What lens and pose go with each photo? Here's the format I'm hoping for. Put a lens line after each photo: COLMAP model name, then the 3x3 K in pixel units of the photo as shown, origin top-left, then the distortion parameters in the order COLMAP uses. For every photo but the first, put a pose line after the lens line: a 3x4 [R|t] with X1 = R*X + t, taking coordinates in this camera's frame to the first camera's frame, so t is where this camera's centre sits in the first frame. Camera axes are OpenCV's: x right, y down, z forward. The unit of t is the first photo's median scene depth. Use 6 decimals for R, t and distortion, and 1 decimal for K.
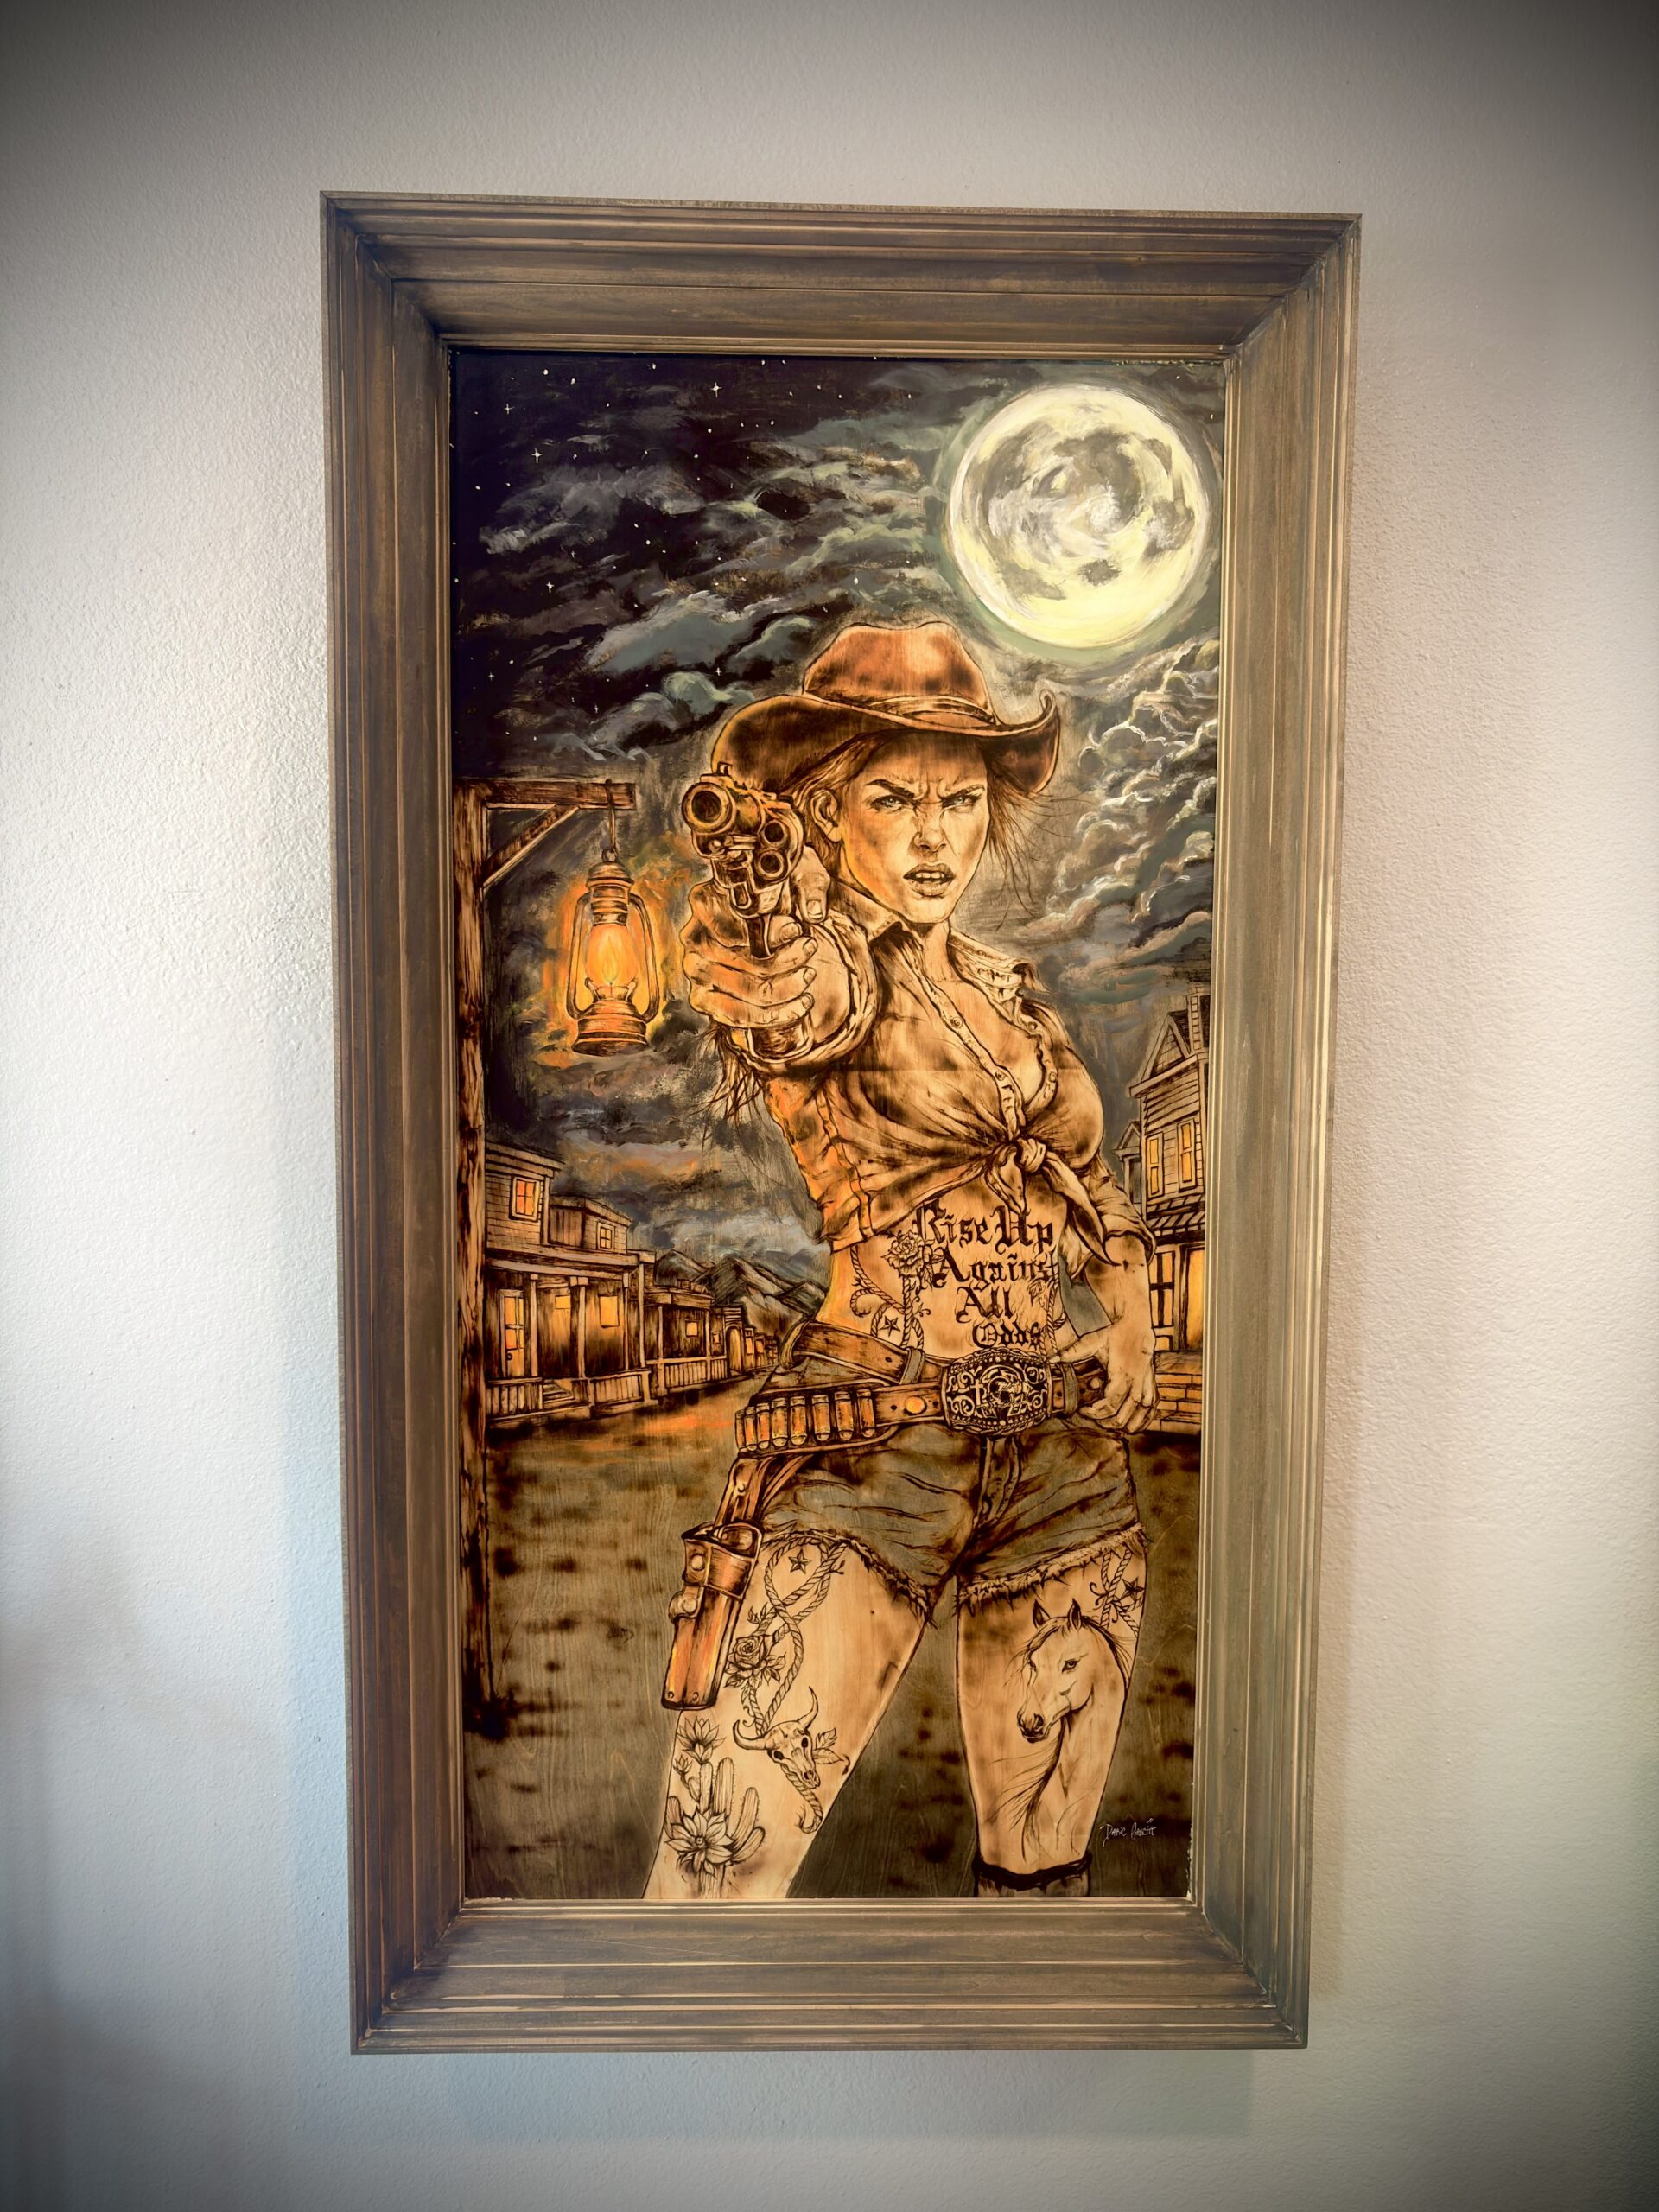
lens RADIAL K [[1668.9, 0, 833.7], [0, 1668.9, 1109.6], [0, 0, 1]] dist [0.024898, -0.006101]
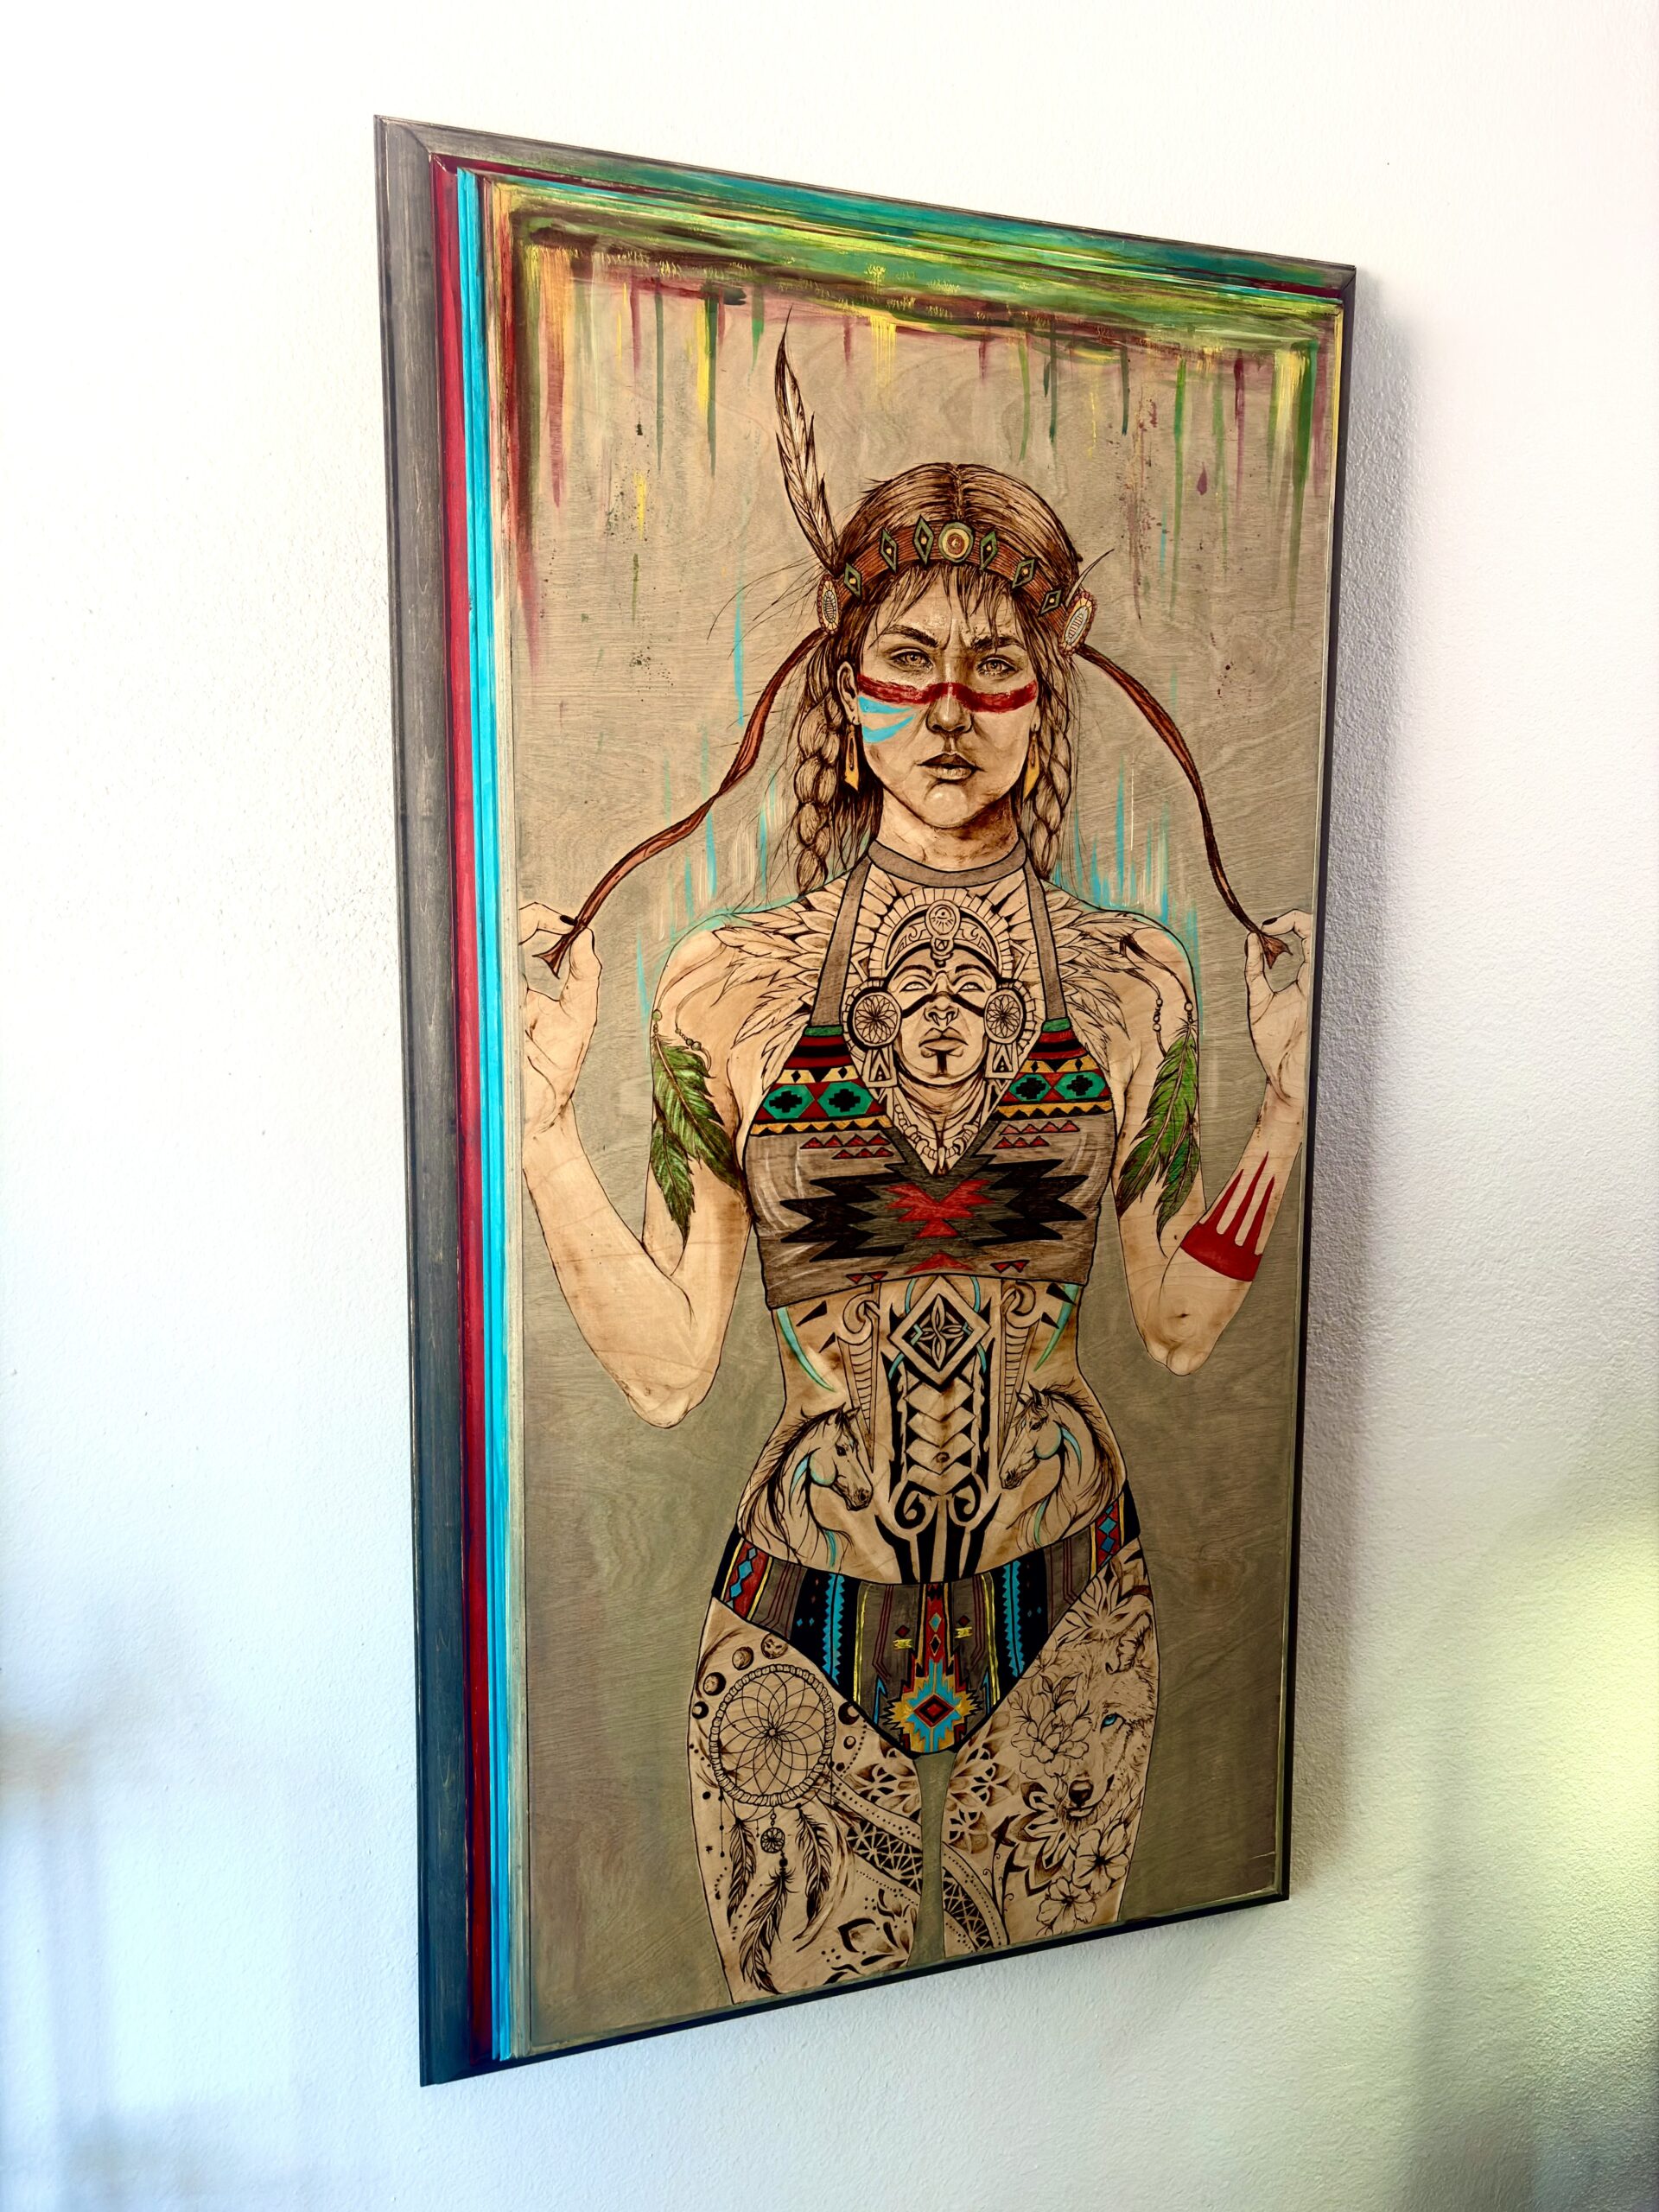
lens RADIAL K [[1668.9, 0, 830.1], [0, 1668.9, 1101.2], [0, 0, 1]] dist [0.024898, -0.006101]
pose [[0.956675, -0.035511, 0.288985, -0.351298], [0.021163, 0.998390, 0.052626, -0.043149], [-0.290389, -0.044231, 0.955886, 0.074870]]
